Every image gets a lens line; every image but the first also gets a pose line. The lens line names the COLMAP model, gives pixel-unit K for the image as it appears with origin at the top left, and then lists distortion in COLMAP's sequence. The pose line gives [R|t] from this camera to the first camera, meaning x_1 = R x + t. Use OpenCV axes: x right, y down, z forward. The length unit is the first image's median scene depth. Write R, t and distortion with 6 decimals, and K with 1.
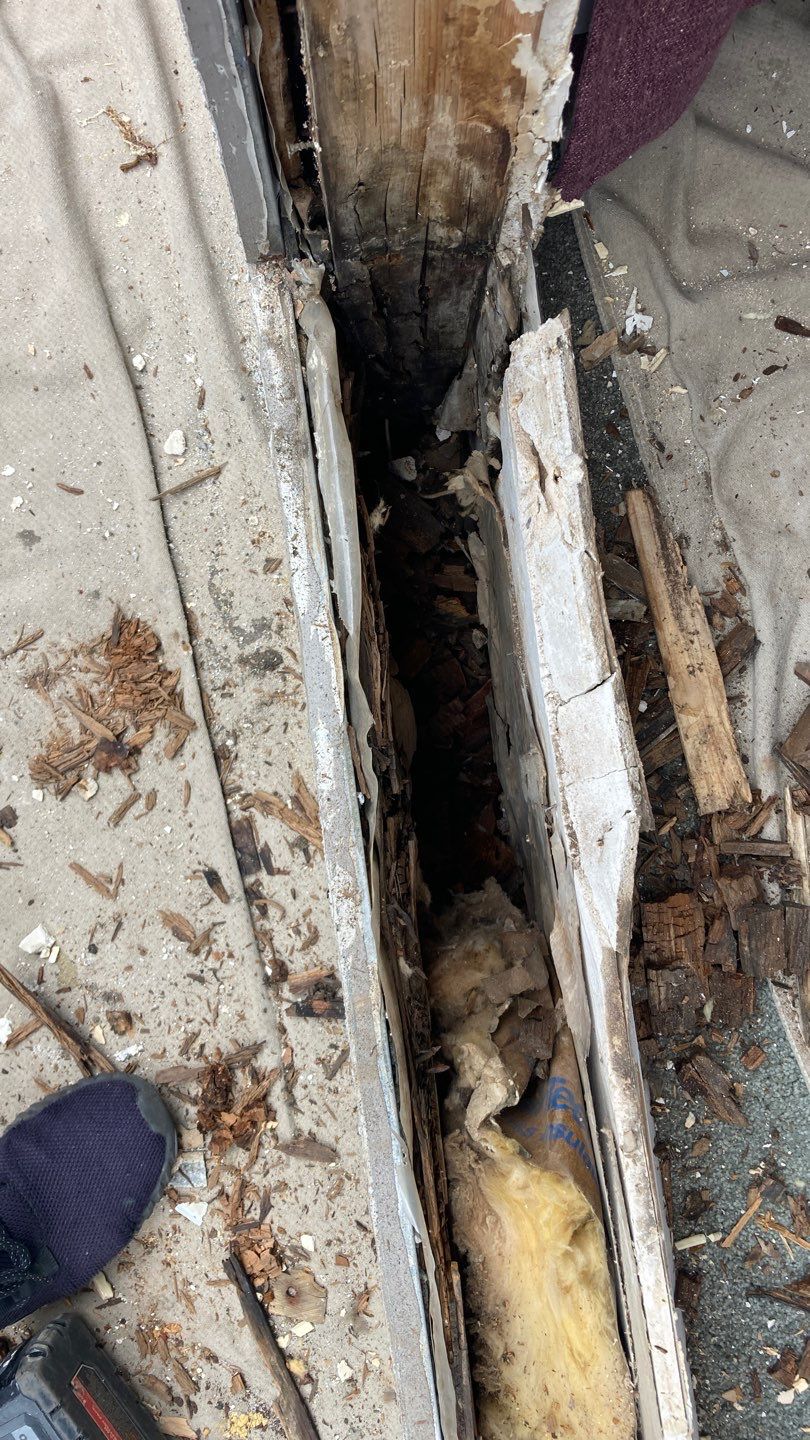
lens RADIAL K [[1184.1, 0, 427.7], [0, 1184.1, 730.2], [0, 0, 1]] dist [-0.060353, 0.051044]
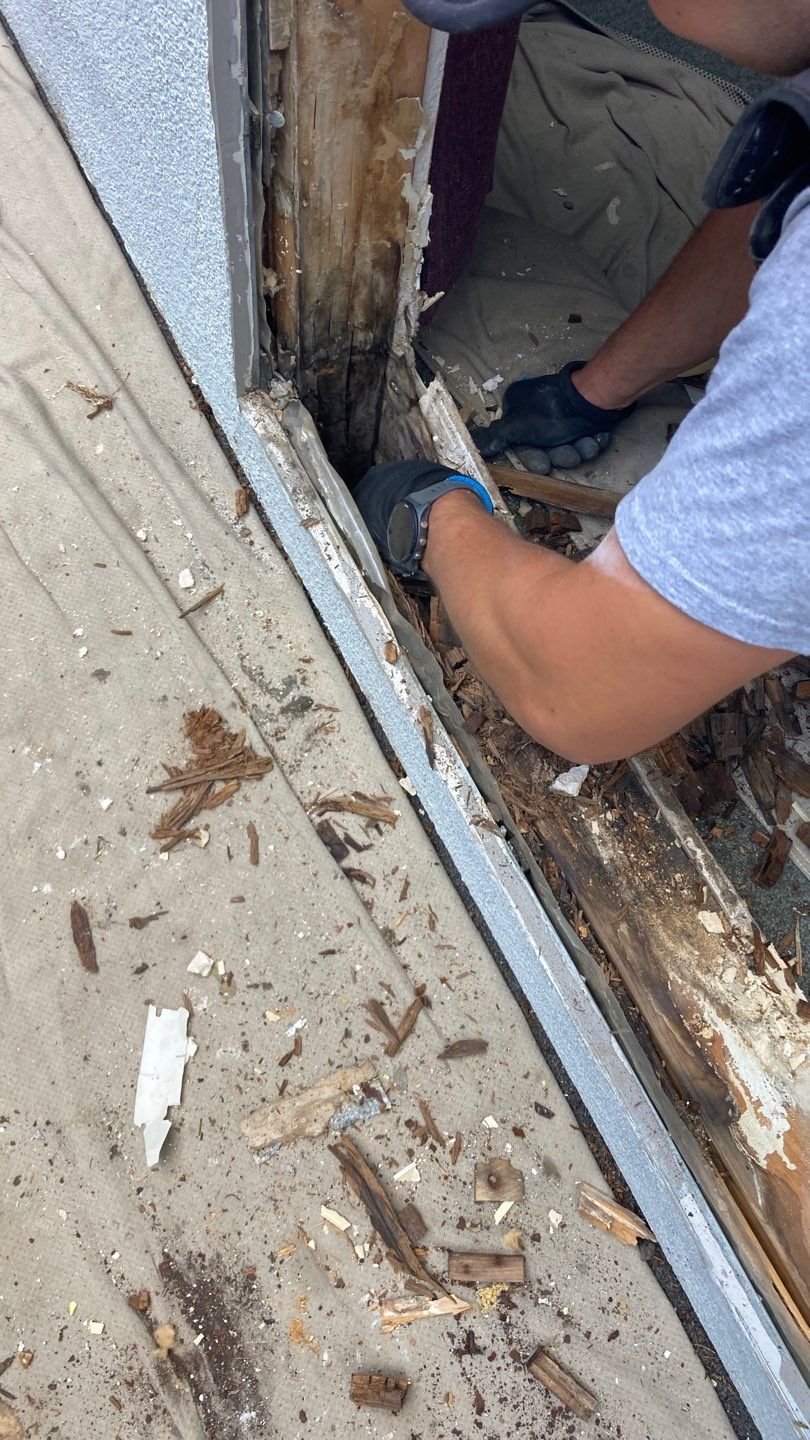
lens RADIAL K [[1159.9, 0, 393.0], [0, 1159.9, 727.6], [0, 0, 1]] dist [0.008692, 0.000563]
pose [[0.941678, -0.299937, 0.152582, -0.329573], [0.330533, 0.909517, -0.252044, 0.439107], [-0.063179, 0.287778, 0.955611, -0.323728]]
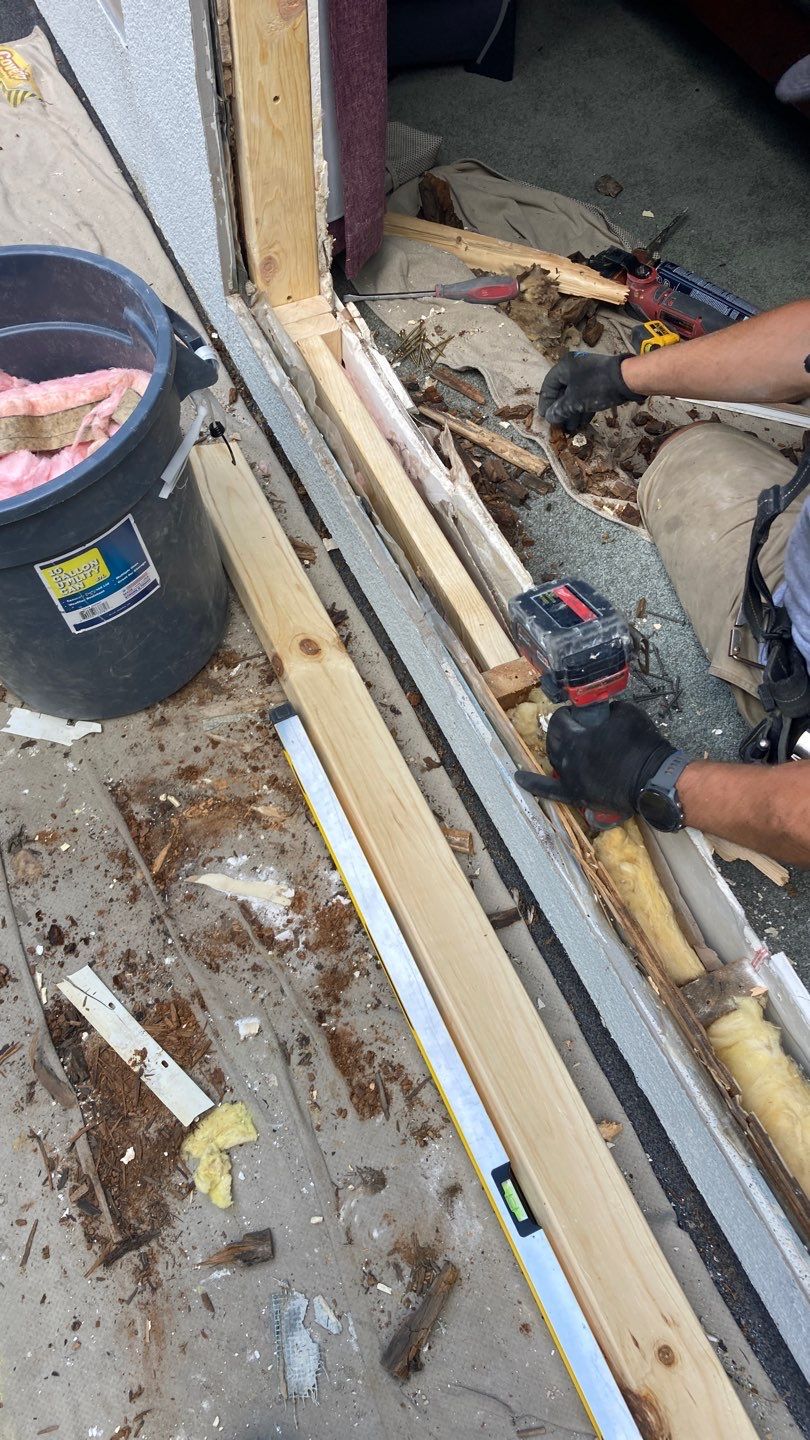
lens RADIAL K [[1143.2, 0, 404.7], [0, 1143.2, 700.8], [0, 0, 1]] dist [0.037581, -0.045570]
pose [[0.956514, -0.247132, 0.154938, -0.399260], [0.291614, 0.821904, -0.489322, 1.740323], [-0.006417, 0.513225, 0.858230, -0.740724]]
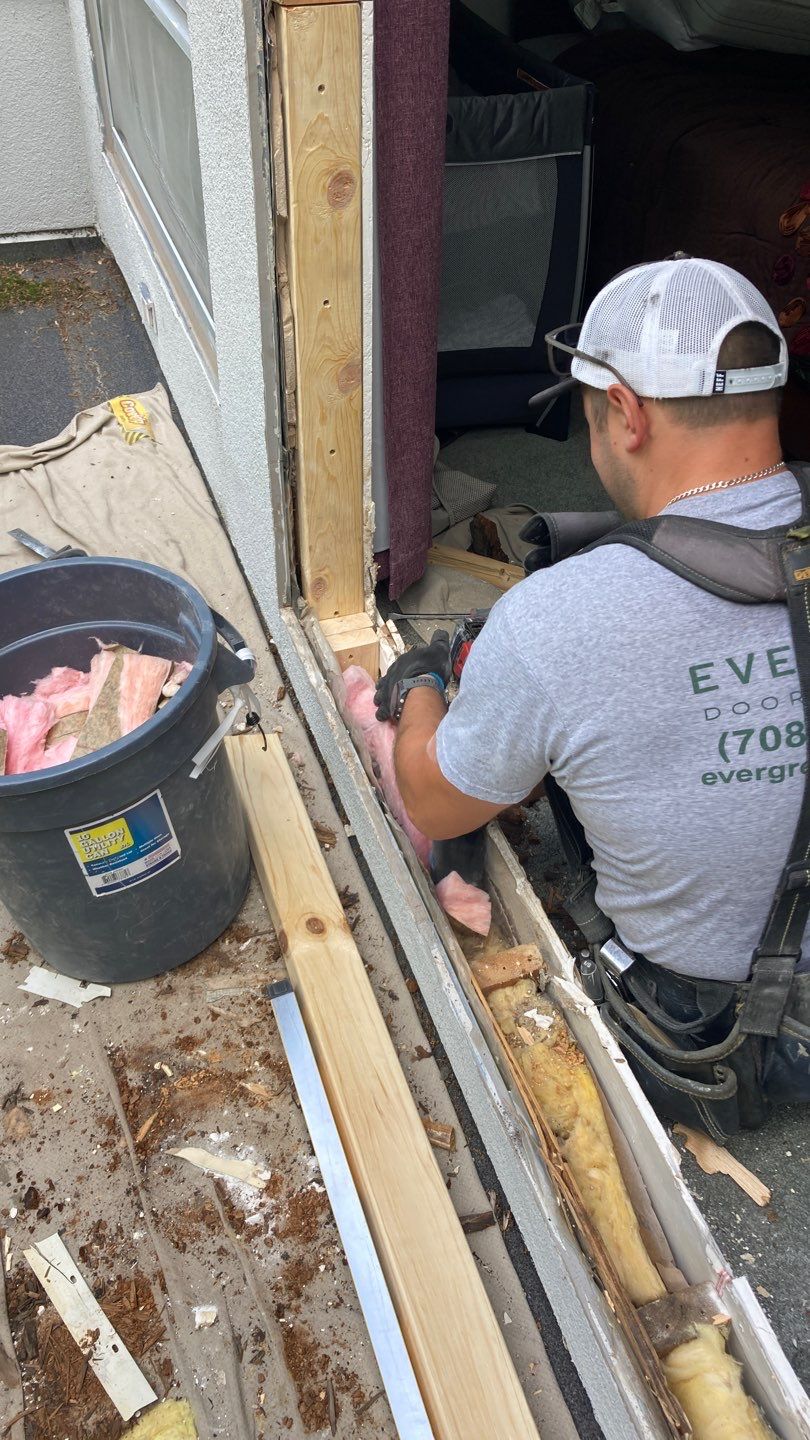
lens RADIAL K [[1148.7, 0, 405.0], [0, 1148.7, 720.0], [0, 0, 1]] dist [0.028697, 0.002709]
pose [[0.980447, -0.140778, 0.137493, -0.284681], [0.196764, 0.692013, -0.694551, 1.885711], [0.002630, 0.708025, 0.706183, -0.837365]]
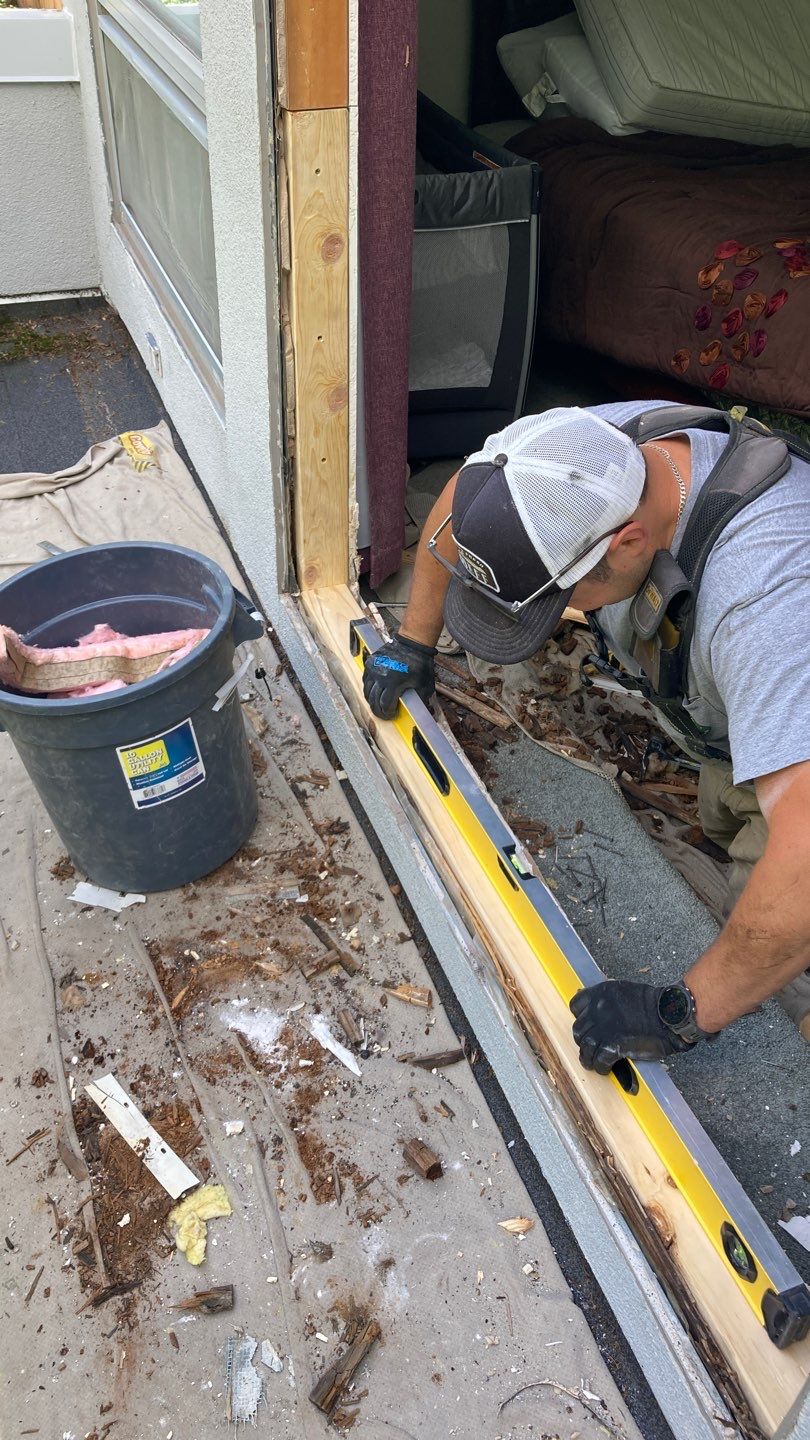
lens RADIAL K [[1144.5, 0, 389.0], [0, 1144.5, 715.0], [0, 0, 1]] dist [0.068270, -0.089217]
pose [[0.977222, -0.142843, 0.156948, -0.428797], [0.212212, 0.651604, -0.728271, 2.444420], [0.001760, 0.744989, 0.667075, -1.024038]]
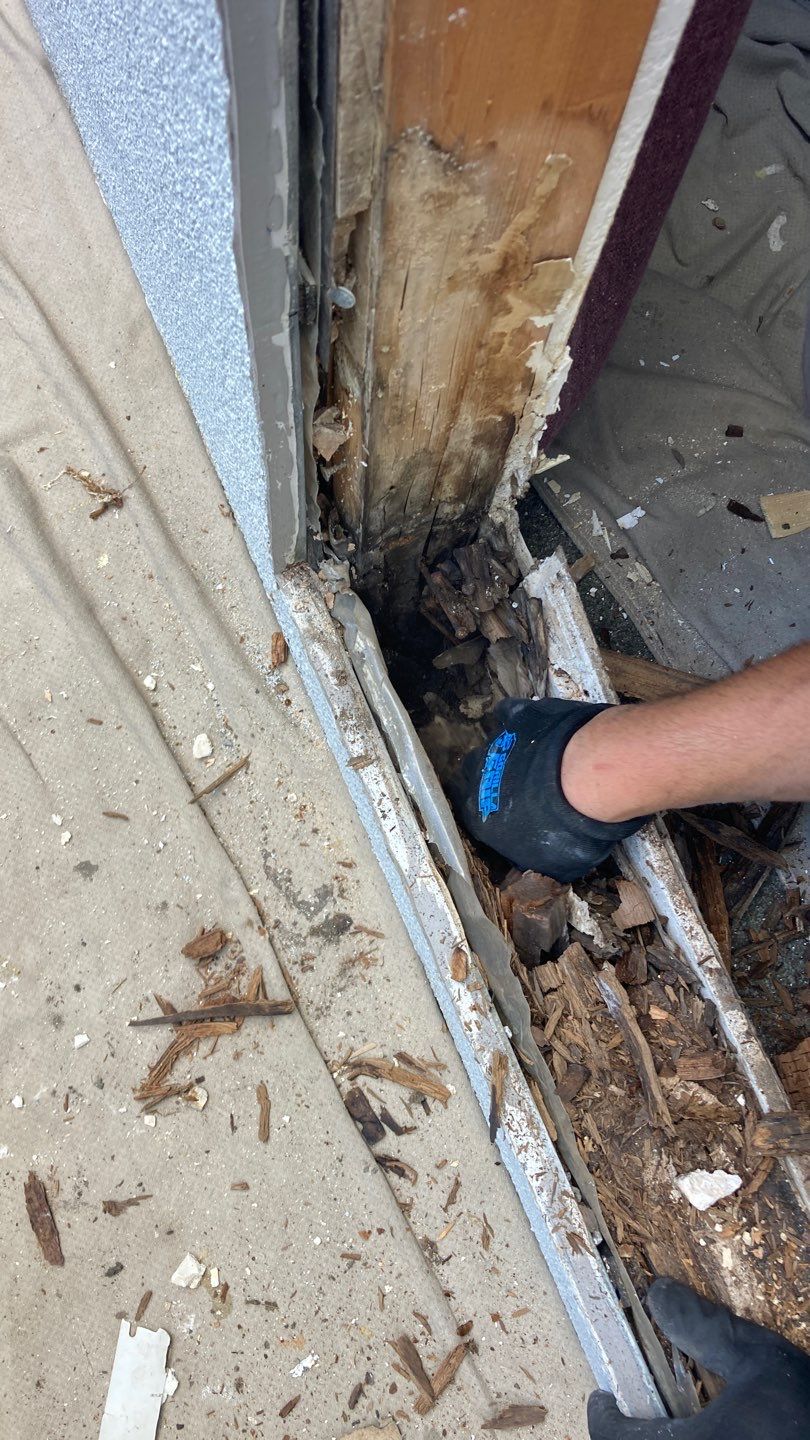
lens RADIAL K [[1169.4, 0, 384.6], [0, 1169.4, 722.1], [0, 0, 1]] dist [-0.002535, 0.011945]
pose [[0.965694, -0.246143, 0.082755, -0.183790], [0.257518, 0.948770, -0.183084, -0.040168], [-0.033450, 0.198114, 0.979608, -0.052321]]
